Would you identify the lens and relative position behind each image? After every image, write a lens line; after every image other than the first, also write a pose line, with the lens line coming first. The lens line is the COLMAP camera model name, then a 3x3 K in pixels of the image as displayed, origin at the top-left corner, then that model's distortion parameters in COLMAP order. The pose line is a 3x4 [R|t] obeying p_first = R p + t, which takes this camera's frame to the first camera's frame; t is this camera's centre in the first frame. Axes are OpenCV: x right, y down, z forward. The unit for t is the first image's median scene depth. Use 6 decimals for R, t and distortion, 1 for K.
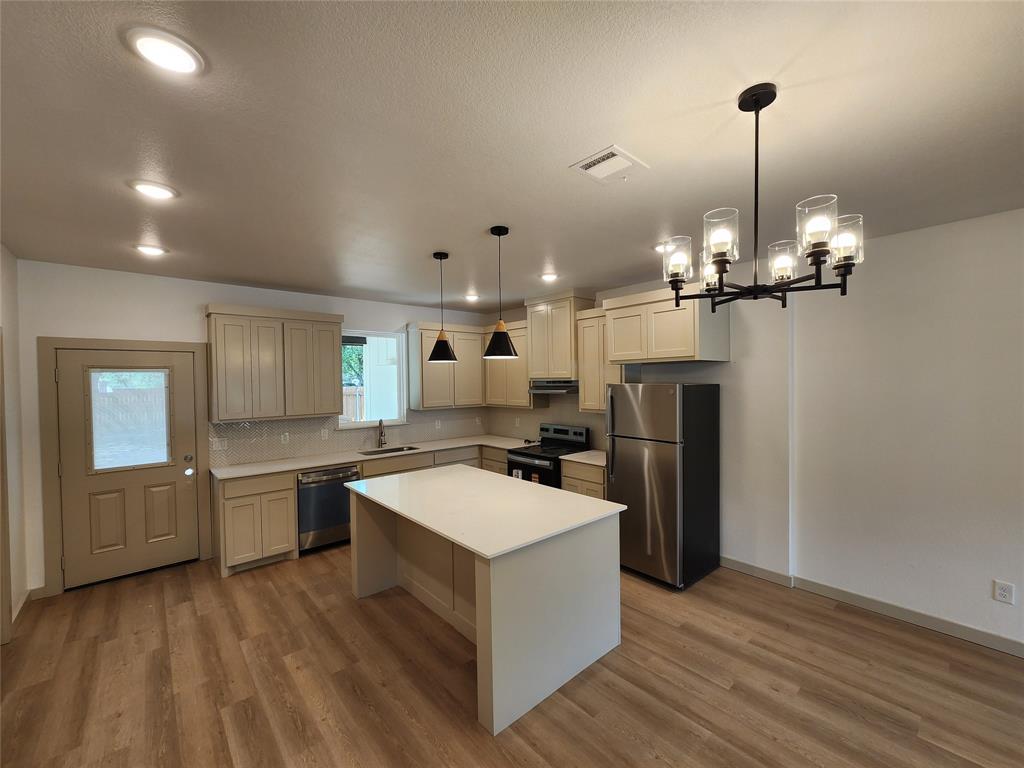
lens RADIAL K [[421.5, 0, 514.1], [0, 421.5, 385.5], [0, 0, 1]] dist [0.001406, 0.000530]
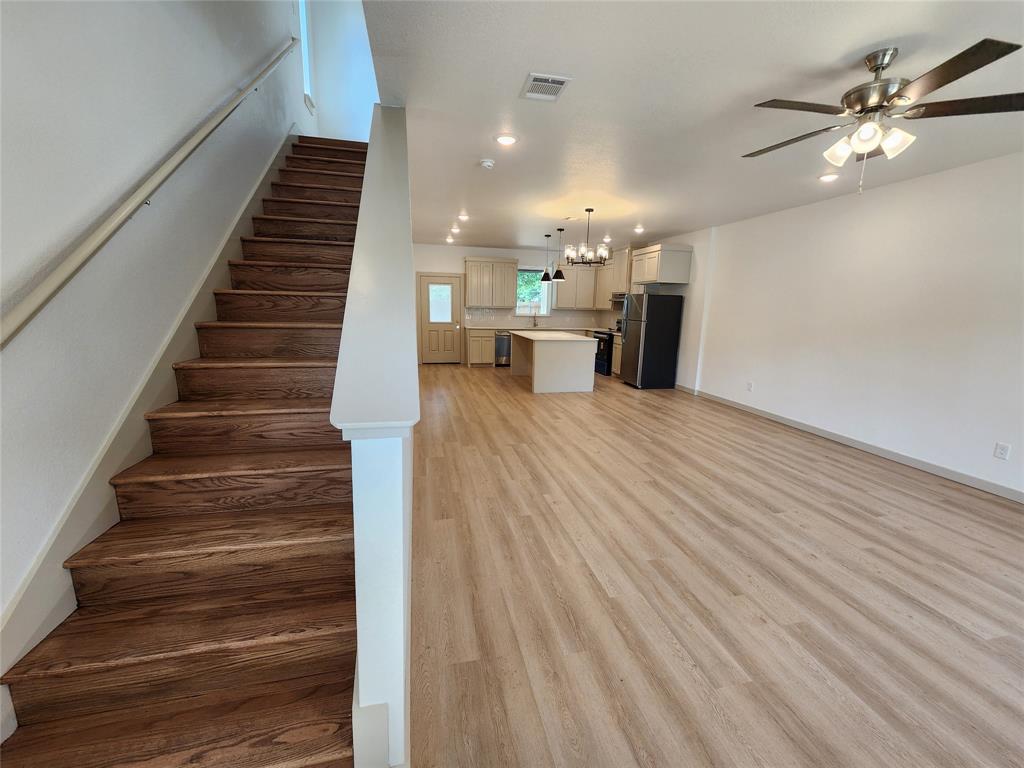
lens RADIAL K [[421.5, 0, 514.1], [0, 421.5, 385.5], [0, 0, 1]] dist [0.001406, 0.000530]
pose [[0.879065, 0.121960, -0.460838, 0.708490], [-0.039045, 0.981892, 0.185376, 0.070529], [0.475101, -0.144964, 0.867908, -1.051153]]
